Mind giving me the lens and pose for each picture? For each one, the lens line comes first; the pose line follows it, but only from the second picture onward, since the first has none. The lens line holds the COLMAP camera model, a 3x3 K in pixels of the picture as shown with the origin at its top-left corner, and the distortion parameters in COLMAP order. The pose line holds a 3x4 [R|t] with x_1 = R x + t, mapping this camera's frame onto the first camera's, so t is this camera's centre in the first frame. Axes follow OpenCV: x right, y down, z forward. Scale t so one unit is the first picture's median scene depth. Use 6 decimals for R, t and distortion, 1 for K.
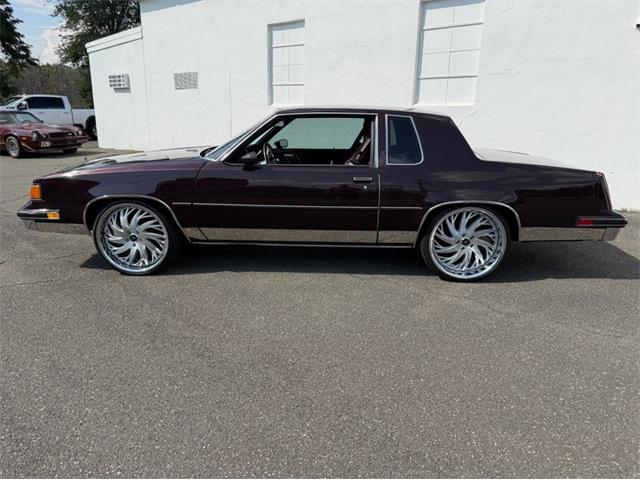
lens RADIAL K [[459.6, 0, 319.1], [0, 459.6, 236.6], [0, 0, 1]] dist [0.019136, -0.023392]
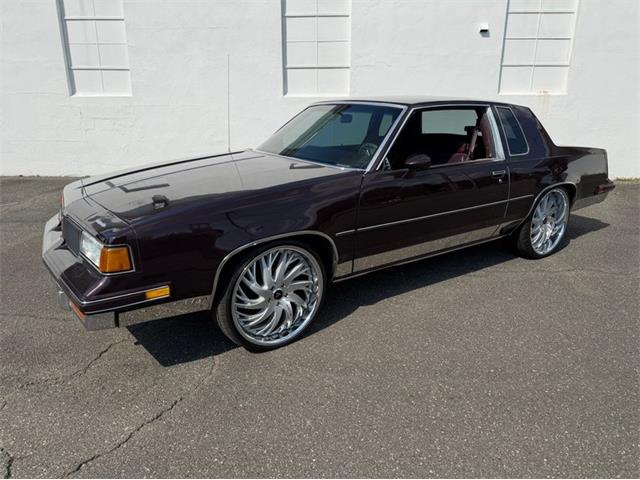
lens RADIAL K [[459.6, 0, 319.1], [0, 459.6, 236.6], [0, 0, 1]] dist [0.019136, -0.023392]
pose [[0.793118, -0.182454, 0.581097, -0.736177], [0.170476, 0.982443, 0.075792, -0.123675], [-0.584723, 0.038951, 0.810297, 0.414851]]
